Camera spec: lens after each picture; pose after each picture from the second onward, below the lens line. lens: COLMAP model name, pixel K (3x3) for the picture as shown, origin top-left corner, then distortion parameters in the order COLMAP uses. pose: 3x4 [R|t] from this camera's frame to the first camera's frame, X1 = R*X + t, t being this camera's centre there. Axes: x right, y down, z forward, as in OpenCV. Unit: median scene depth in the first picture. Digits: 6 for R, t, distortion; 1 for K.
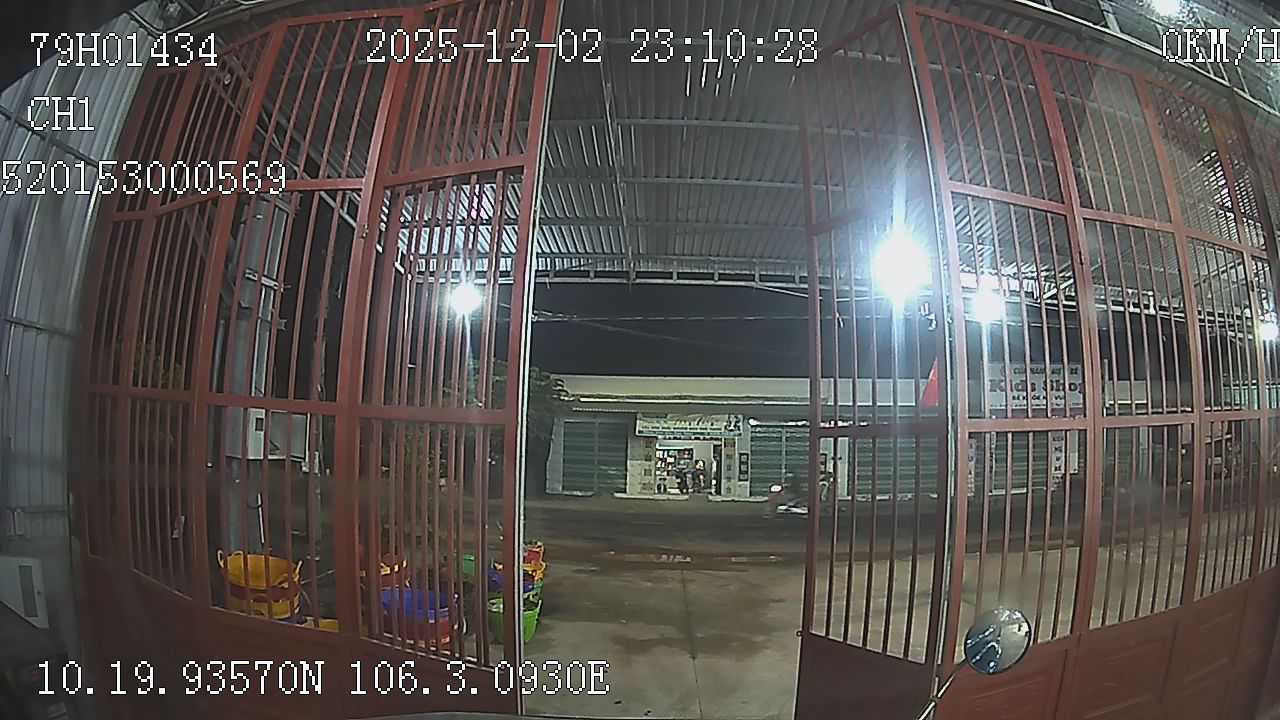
lens RADIAL K [[1320.7, 0, 640.0], [0, 1320.7, 360.0], [0, 0, 1]] dist [0.005395, 0.000828]
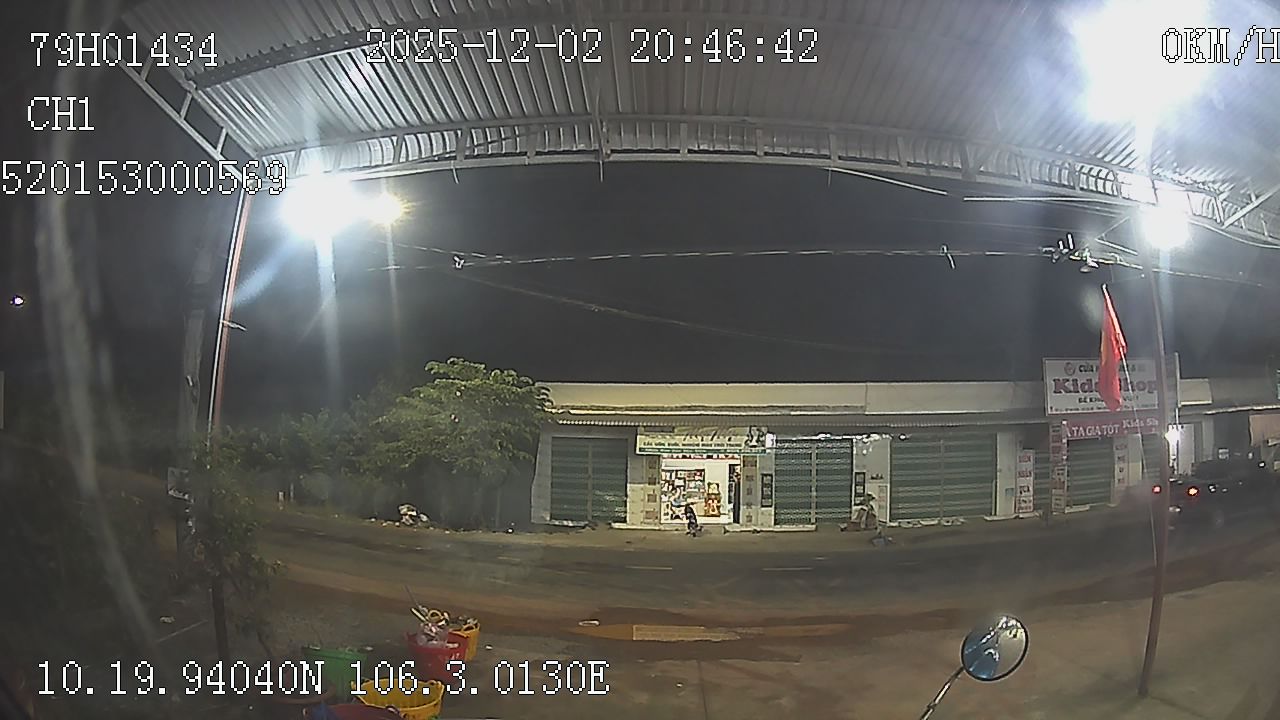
lens RADIAL K [[1263.5, 0, 641.4], [0, 1263.5, 329.4], [0, 0, 1]] dist [-0.328831, 0.014216]
pose [[0.999942, -0.009441, -0.005148, 0.004551], [0.009208, 0.999011, -0.043509, 0.013490], [0.005554, 0.043459, 0.999040, 0.207947]]
